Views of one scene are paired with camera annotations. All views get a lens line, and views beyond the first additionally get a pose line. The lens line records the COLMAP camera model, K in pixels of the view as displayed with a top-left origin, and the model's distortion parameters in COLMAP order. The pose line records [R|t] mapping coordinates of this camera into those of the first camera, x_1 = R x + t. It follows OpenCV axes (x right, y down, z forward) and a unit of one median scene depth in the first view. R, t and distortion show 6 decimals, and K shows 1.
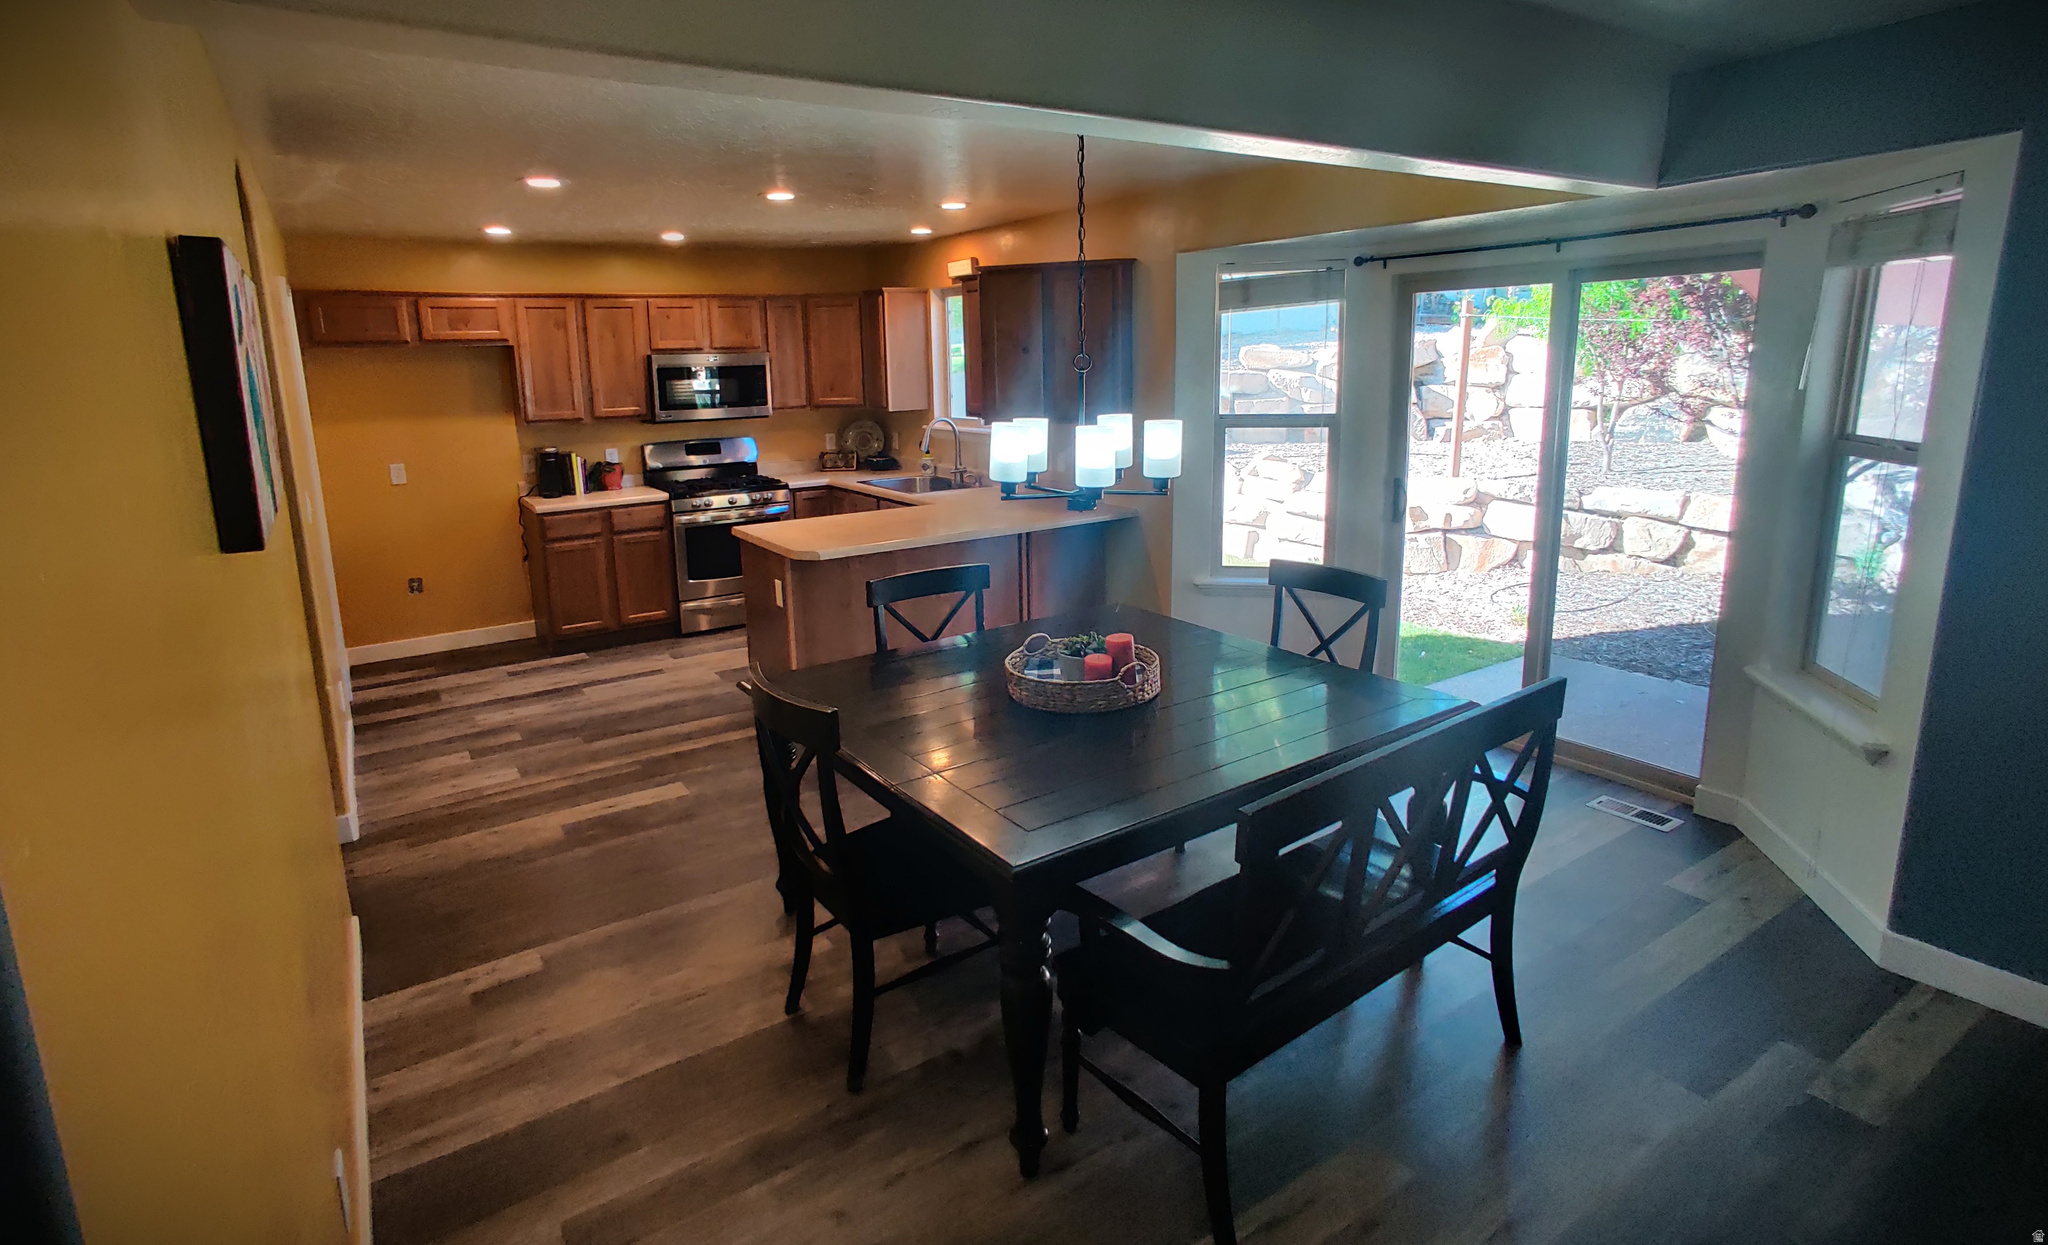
lens RADIAL K [[1043.1, 0, 1027.2], [0, 1043.1, 570.4], [0, 0, 1]] dist [-0.000530, -0.000035]
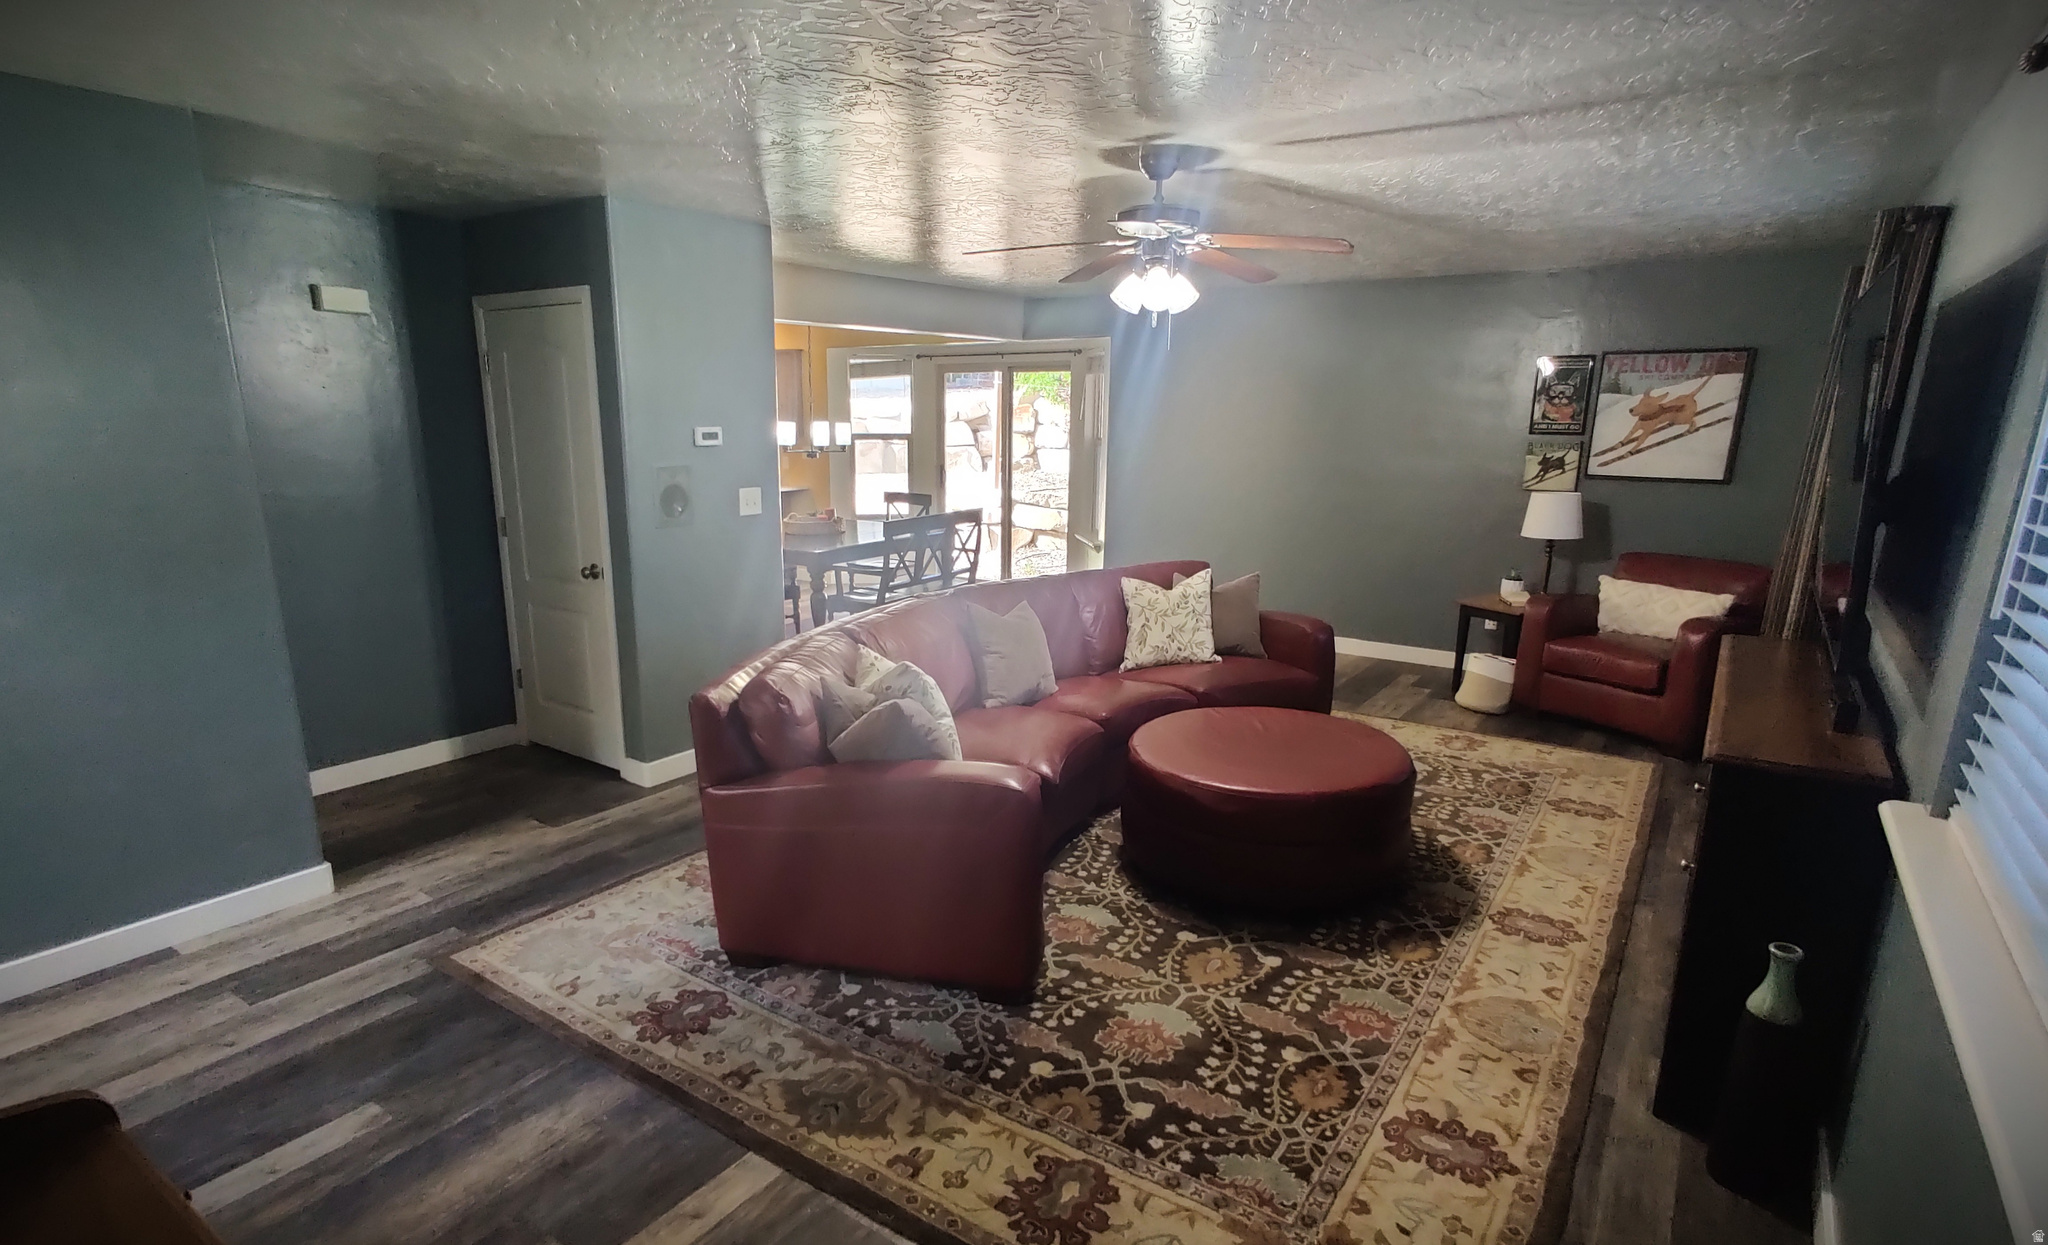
lens RADIAL K [[1043.1, 0, 1027.2], [0, 1043.1, 570.4], [0, 0, 1]] dist [-0.000530, -0.000035]
pose [[0.926693, -0.030782, 0.374556, -0.245931], [0.049426, 0.997966, -0.040269, 0.200810], [-0.372554, 0.055830, 0.926330, -0.895243]]
